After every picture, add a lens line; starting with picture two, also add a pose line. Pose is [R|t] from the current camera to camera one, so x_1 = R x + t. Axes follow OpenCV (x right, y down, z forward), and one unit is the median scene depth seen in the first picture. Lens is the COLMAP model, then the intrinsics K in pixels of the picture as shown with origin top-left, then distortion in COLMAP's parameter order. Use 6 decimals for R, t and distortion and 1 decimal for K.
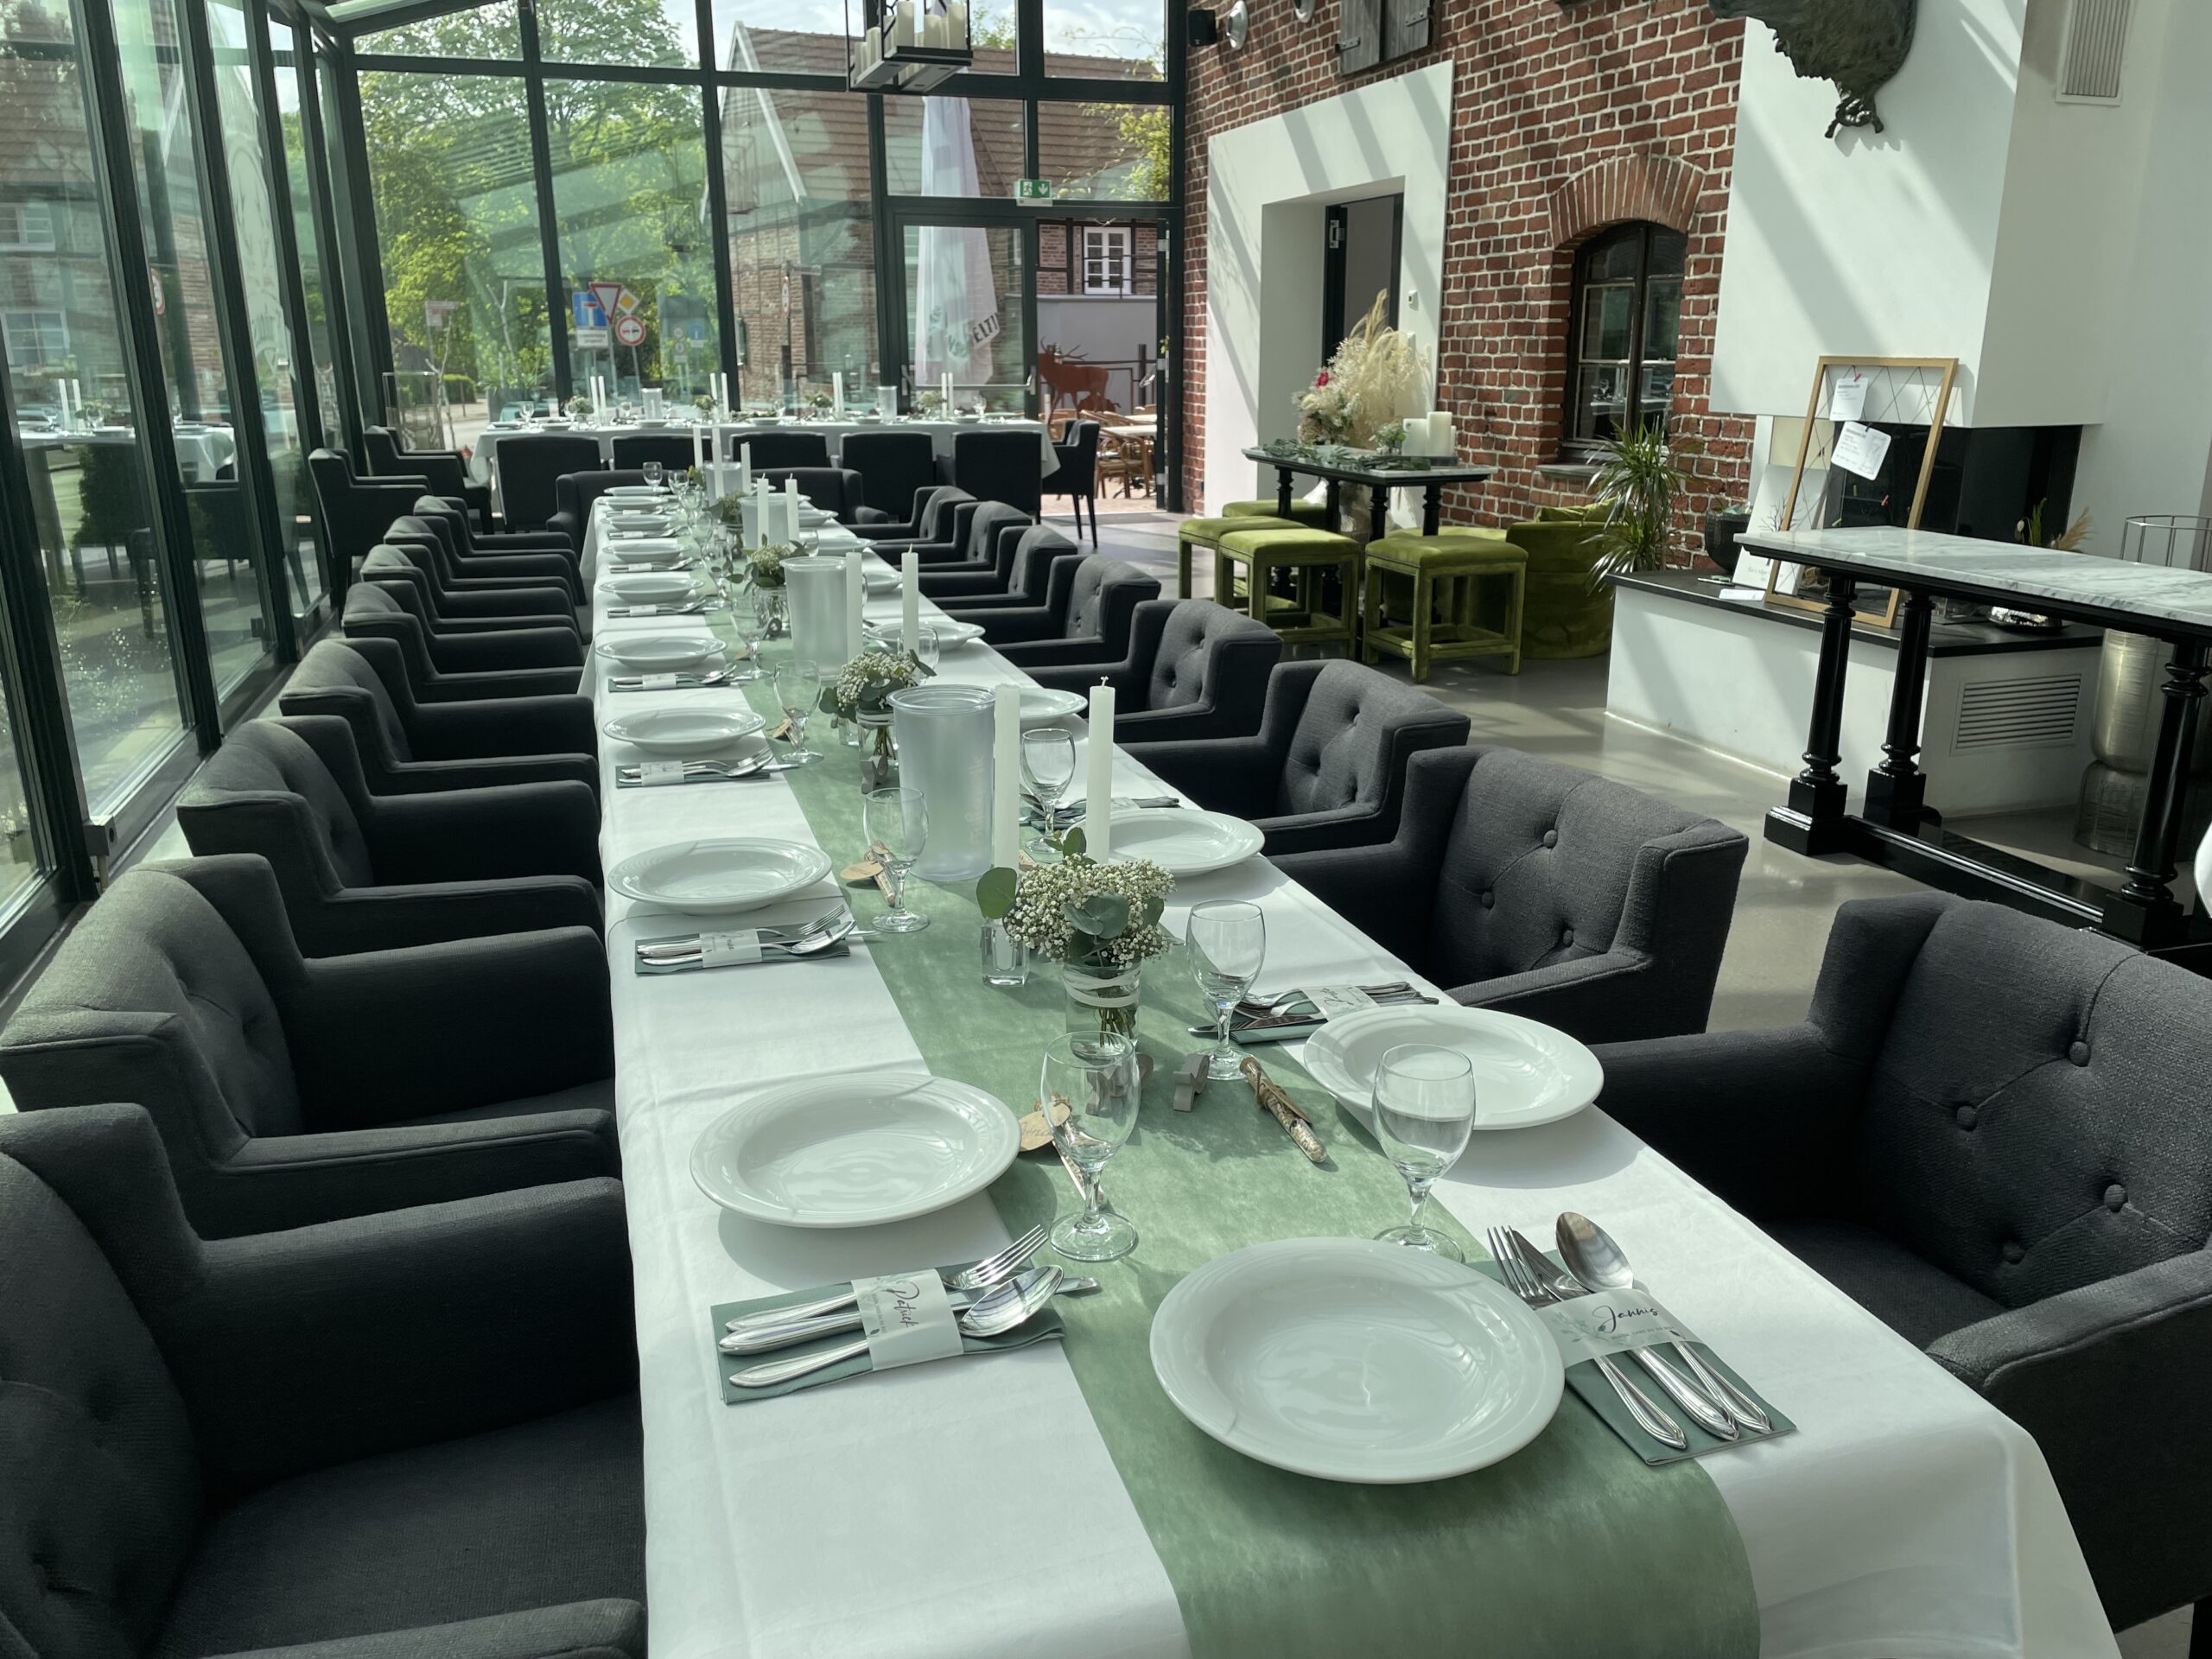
lens RADIAL K [[1670.9, 0, 1111.1], [0, 1670.9, 833.9], [0, 0, 1]] dist [0.002541, -0.009851]
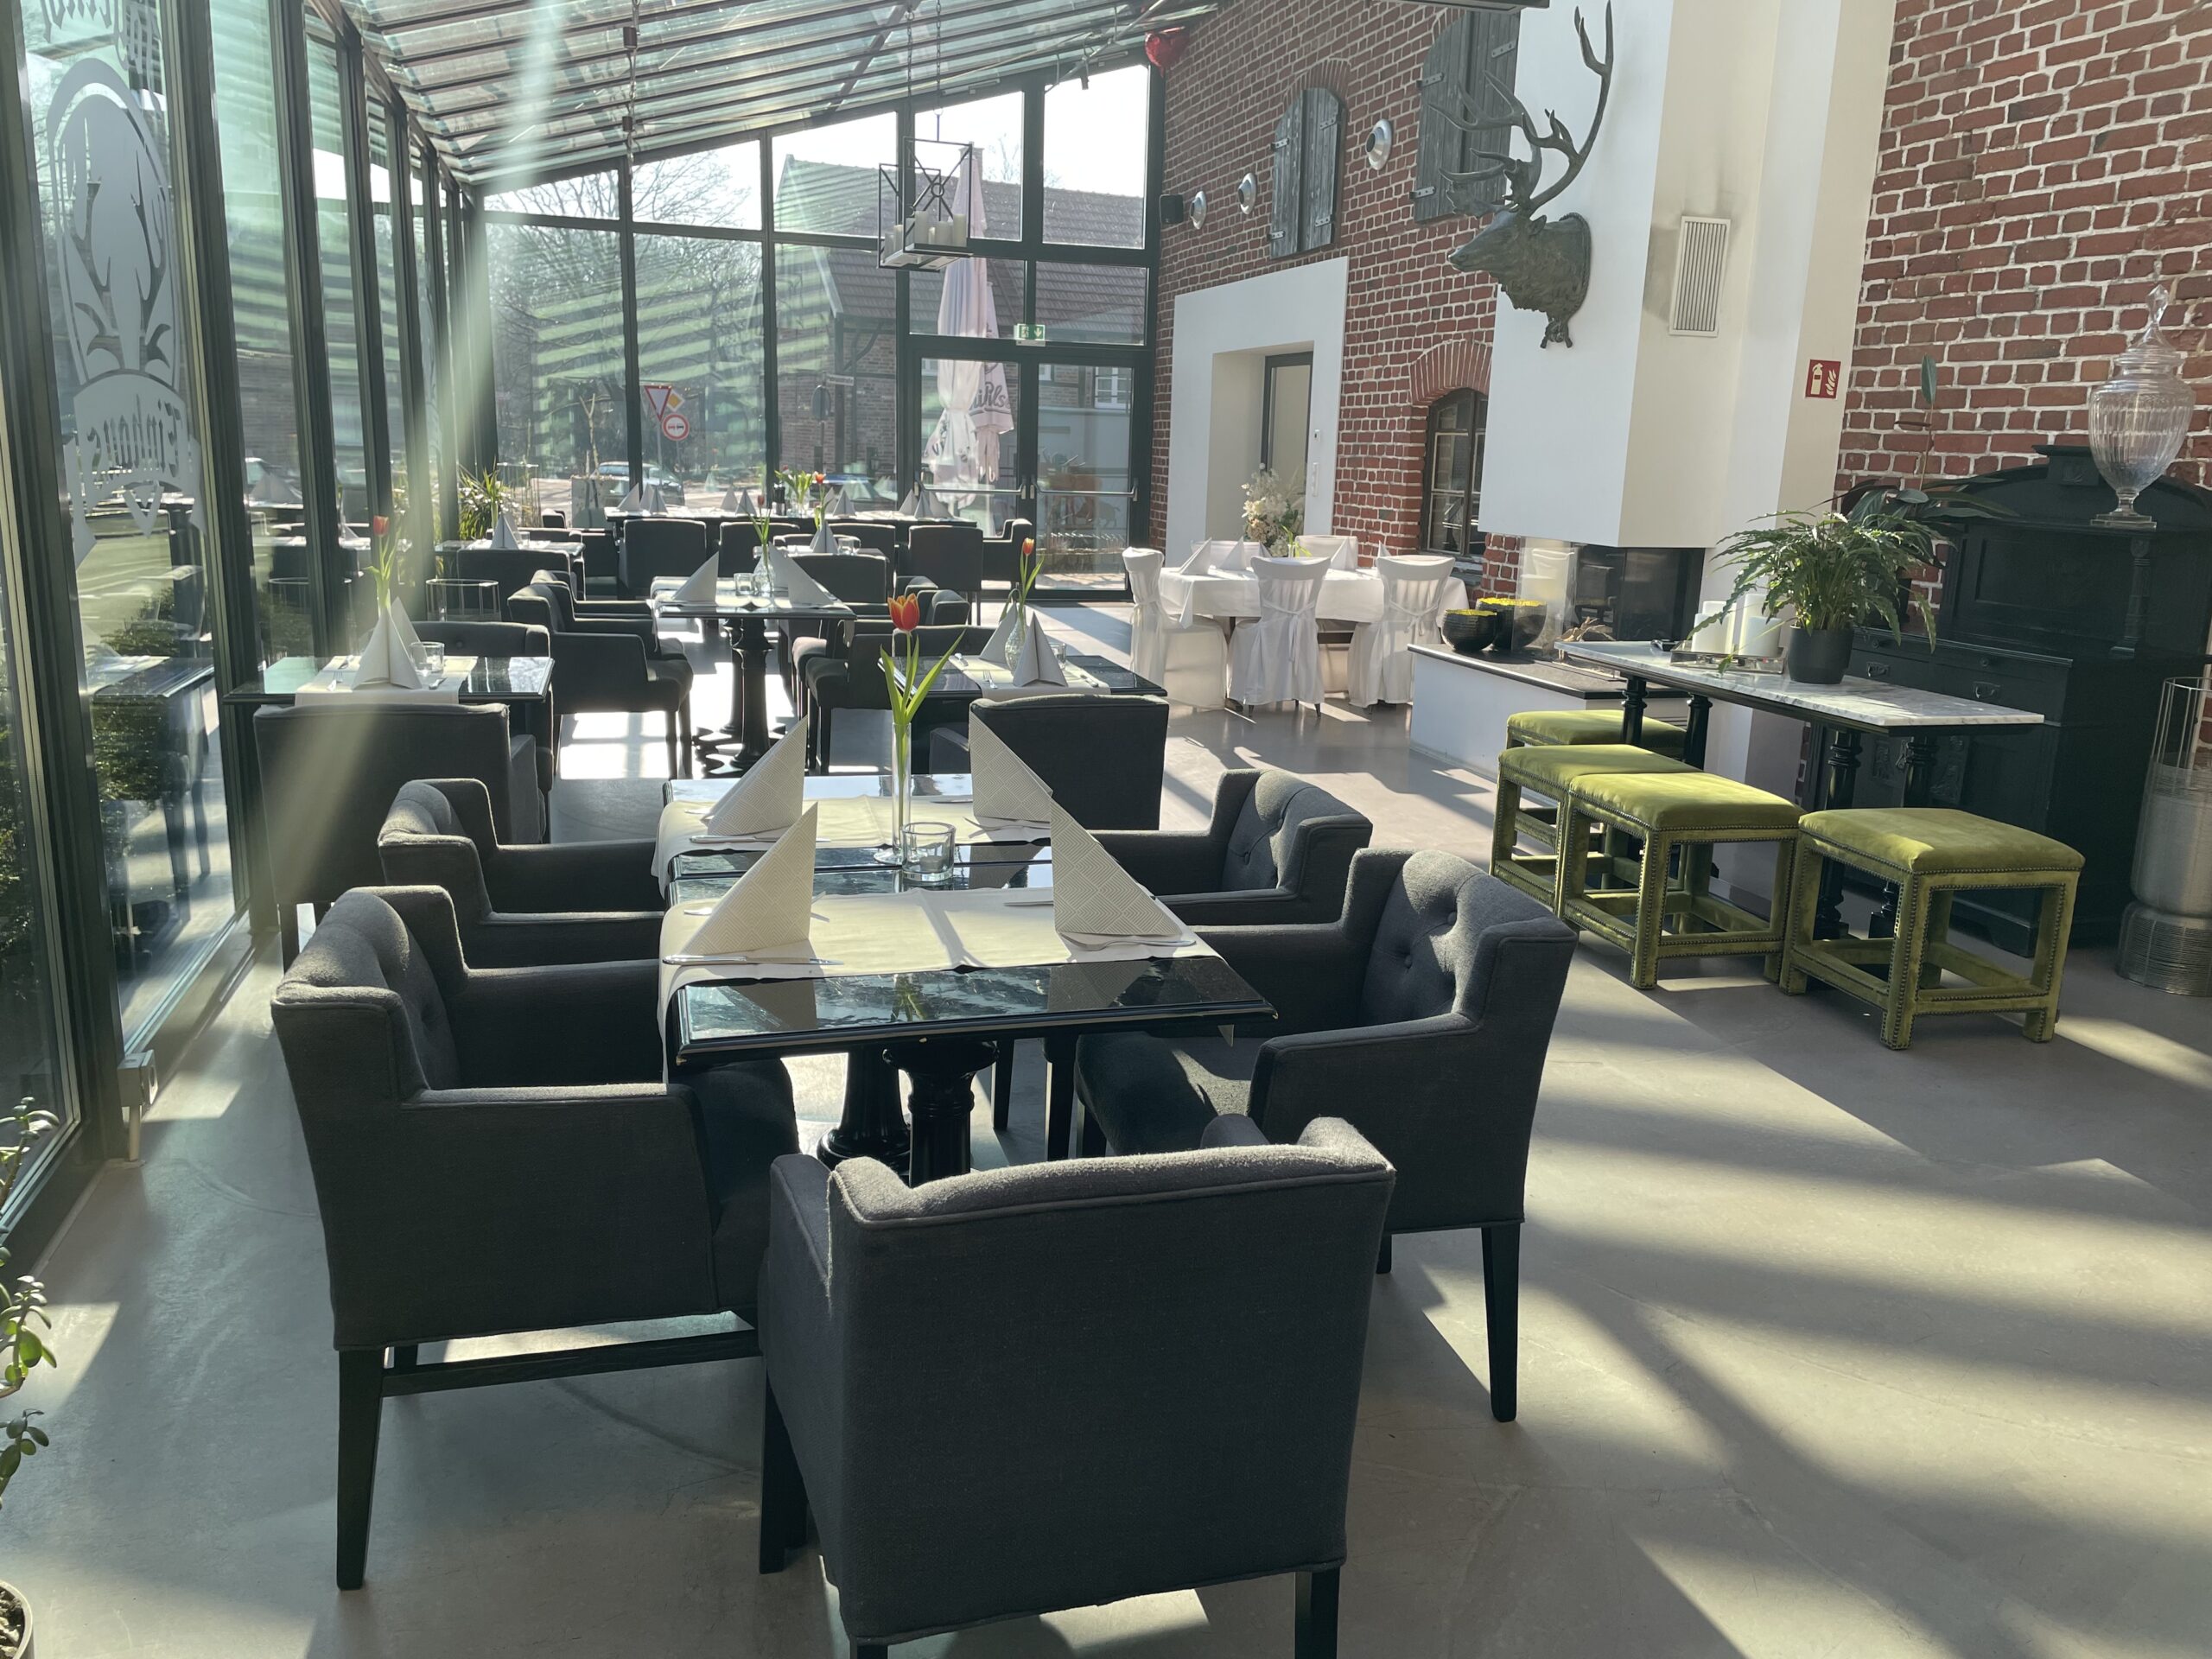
lens RADIAL K [[1670.9, 0, 1104.1], [0, 1670.9, 822.9], [0, 0, 1]] dist [0.002541, -0.009851]
pose [[0.999223, 0.038205, -0.009699, 0.046621], [-0.038758, 0.997107, -0.065393, 0.066031], [0.007173, 0.065718, 0.997812, -0.264797]]
